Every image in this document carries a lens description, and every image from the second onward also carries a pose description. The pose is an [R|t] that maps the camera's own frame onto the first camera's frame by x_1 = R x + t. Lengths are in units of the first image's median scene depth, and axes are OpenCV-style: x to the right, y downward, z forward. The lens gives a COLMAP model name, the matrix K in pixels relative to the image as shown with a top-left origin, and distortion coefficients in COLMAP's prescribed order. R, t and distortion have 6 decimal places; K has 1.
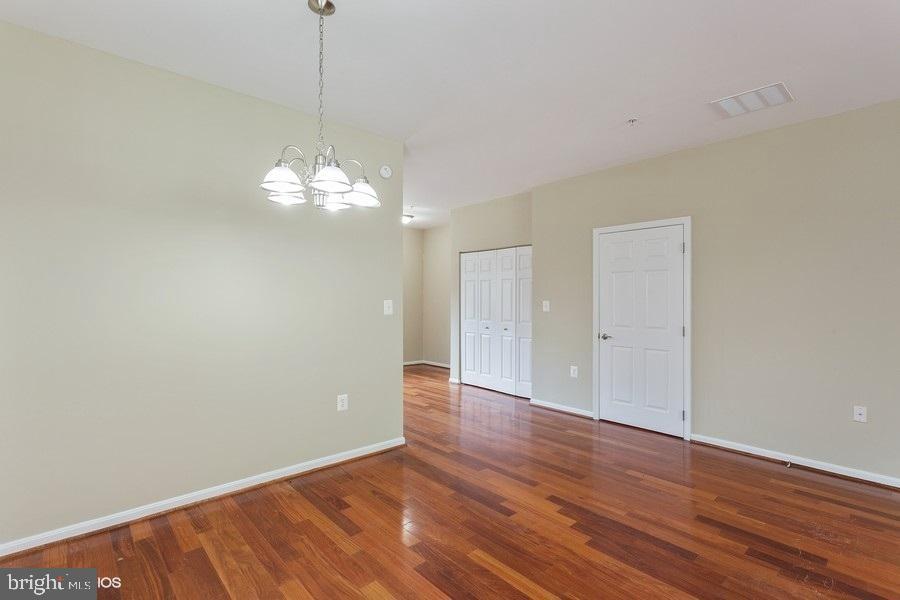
lens RADIAL K [[425.5, 0, 450.0], [0, 425.5, 300.0], [0, 0, 1]] dist [0.000262, -0.000062]
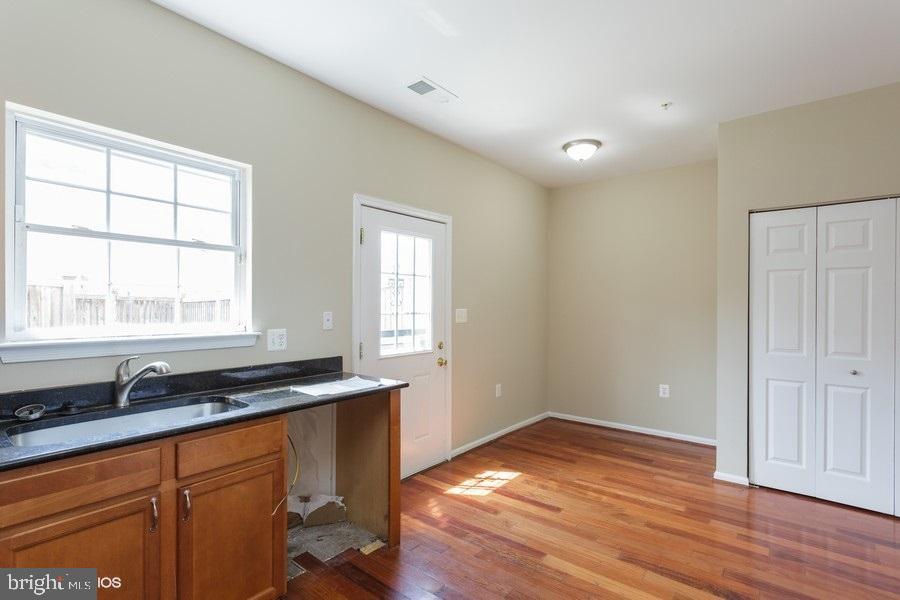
lens RADIAL K [[423.7, 0, 447.5], [0, 423.7, 306.1], [0, 0, 1]] dist [-0.001658, -0.000551]
pose [[0.988070, -0.000604, 0.154004, -0.654383], [0.001146, 0.999993, -0.003430, -0.006161], [-0.154001, 0.003566, 0.988064, 1.003306]]
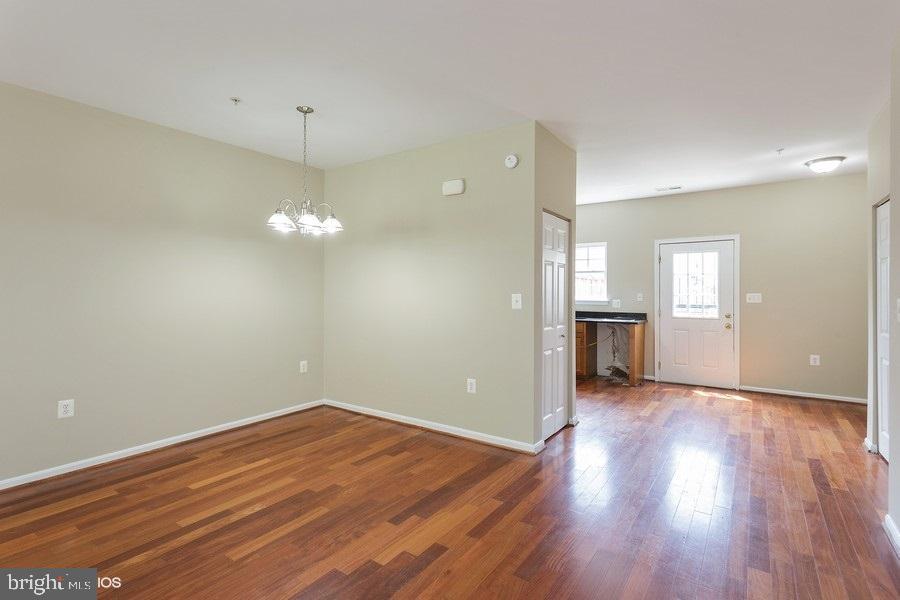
lens RADIAL K [[436.6, 0, 446.5], [0, 436.6, 290.1], [0, 0, 1]] dist [0.001862, 0.000495]
pose [[0.219957, -0.001493, -0.975508, 0.751256], [-0.007701, 0.999965, -0.003267, -0.002105], [0.975479, 0.008231, 0.219938, 0.613167]]
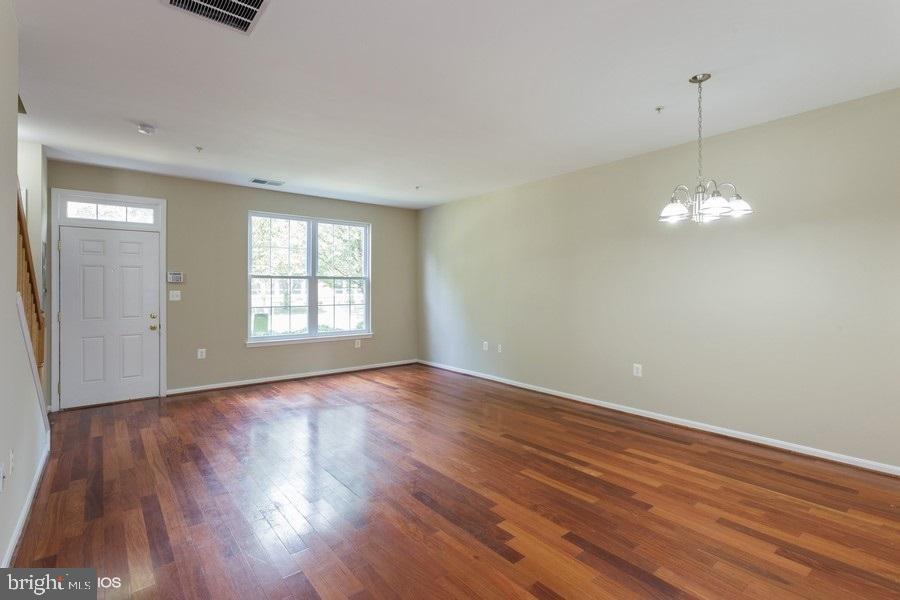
lens RADIAL K [[428.9, 0, 456.3], [0, 428.9, 286.9], [0, 0, 1]] dist [0.001836, 0.000245]
pose [[-0.999118, -0.000968, 0.041970, 0.229088], [-0.000810, 0.999993, 0.003782, -0.007526], [-0.041973, 0.003745, -0.999112, 1.288217]]
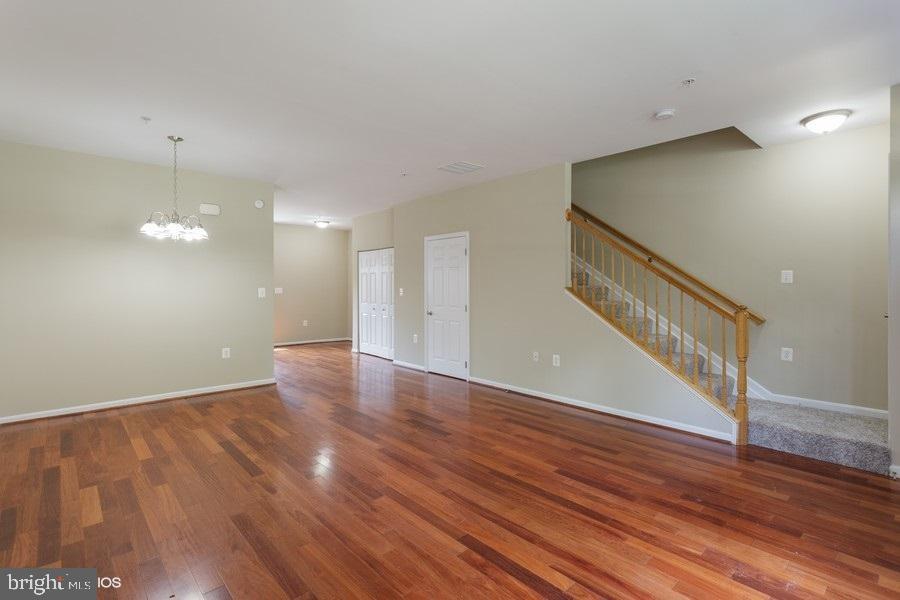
lens RADIAL K [[430.9, 0, 447.8], [0, 430.9, 285.1], [0, 0, 1]] dist [0.003507, 0.000361]
pose [[0.999998, -0.001797, -0.000648, 0.507290], [0.001791, 0.999957, -0.009069, 0.006828], [0.000664, 0.009068, 0.999959, -0.530699]]
